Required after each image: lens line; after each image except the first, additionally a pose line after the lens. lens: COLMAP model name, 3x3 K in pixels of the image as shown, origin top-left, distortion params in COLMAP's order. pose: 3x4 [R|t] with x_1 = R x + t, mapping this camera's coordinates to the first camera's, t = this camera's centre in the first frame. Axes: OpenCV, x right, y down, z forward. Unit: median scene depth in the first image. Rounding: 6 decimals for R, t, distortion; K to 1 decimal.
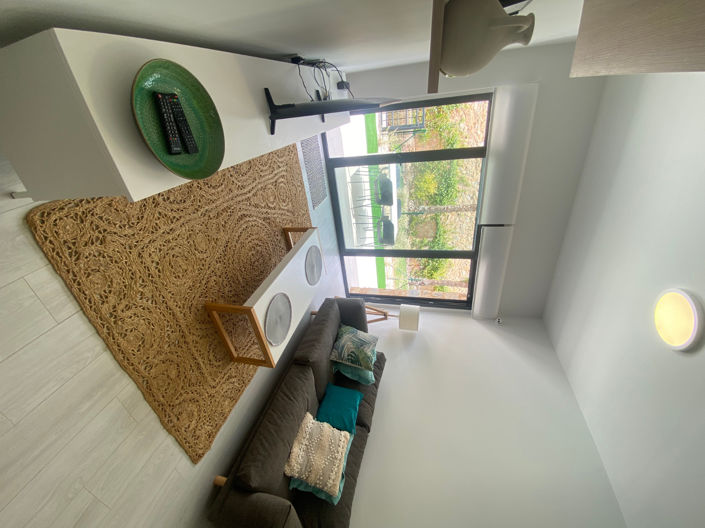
lens RADIAL K [[281.8, 0, 344.4], [0, 281.8, 263.4], [0, 0, 1]] dist [0.000815, 0.000057]
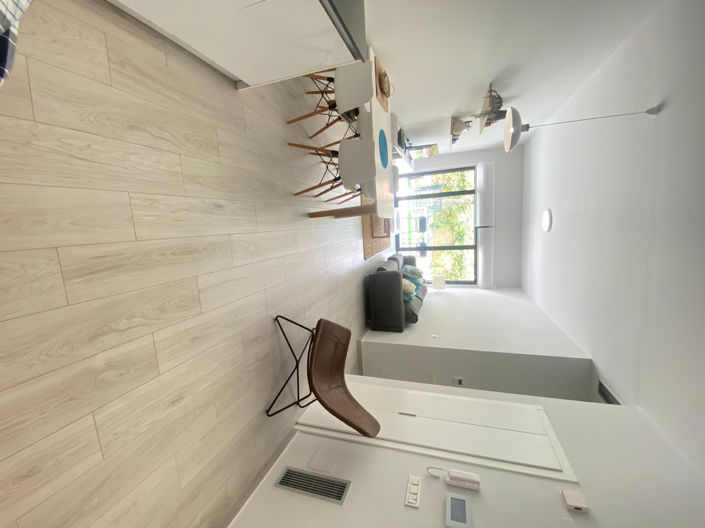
lens RADIAL K [[282.4, 0, 352.5], [0, 282.4, 264.0], [0, 0, 1]] dist [0.000334, -0.000061]
pose [[0.996909, 0.070478, -0.034725, -0.266474], [-0.078230, 0.931374, -0.355559, 0.813217], [0.007283, 0.357177, 0.934008, -0.689519]]
